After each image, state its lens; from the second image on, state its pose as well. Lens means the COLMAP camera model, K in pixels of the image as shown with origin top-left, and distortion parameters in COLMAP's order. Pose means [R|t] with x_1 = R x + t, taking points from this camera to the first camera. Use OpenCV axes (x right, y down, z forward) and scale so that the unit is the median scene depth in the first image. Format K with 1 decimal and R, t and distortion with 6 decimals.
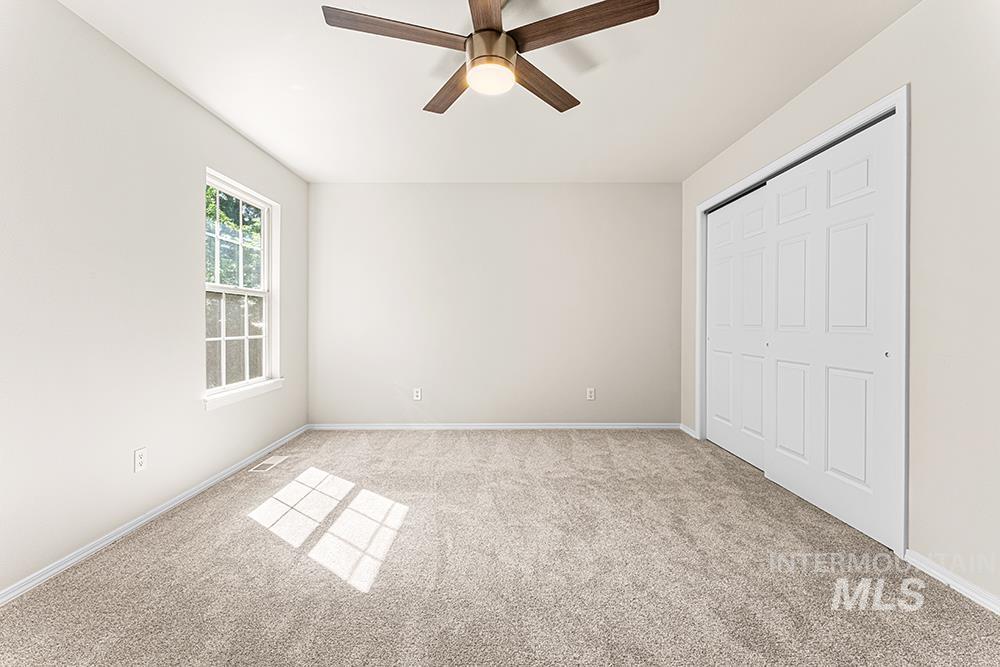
lens RADIAL K [[405.2, 0, 502.6], [0, 405.2, 332.4], [0, 0, 1]] dist [-0.017887, 0.000025]
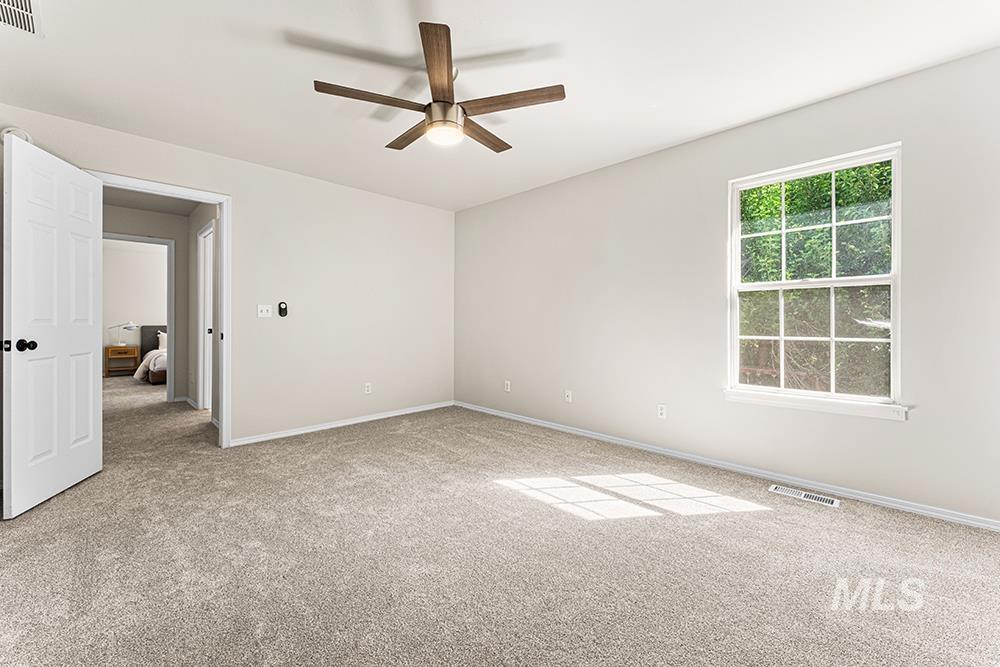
lens RADIAL K [[405.2, 0, 502.6], [0, 405.2, 332.4], [0, 0, 1]] dist [-0.017887, 0.000025]
pose [[-0.740010, 0.009326, -0.672531, 0.444937], [-0.015092, 0.999422, 0.030466, -0.018037], [0.672426, 0.032695, -0.739442, 1.300785]]
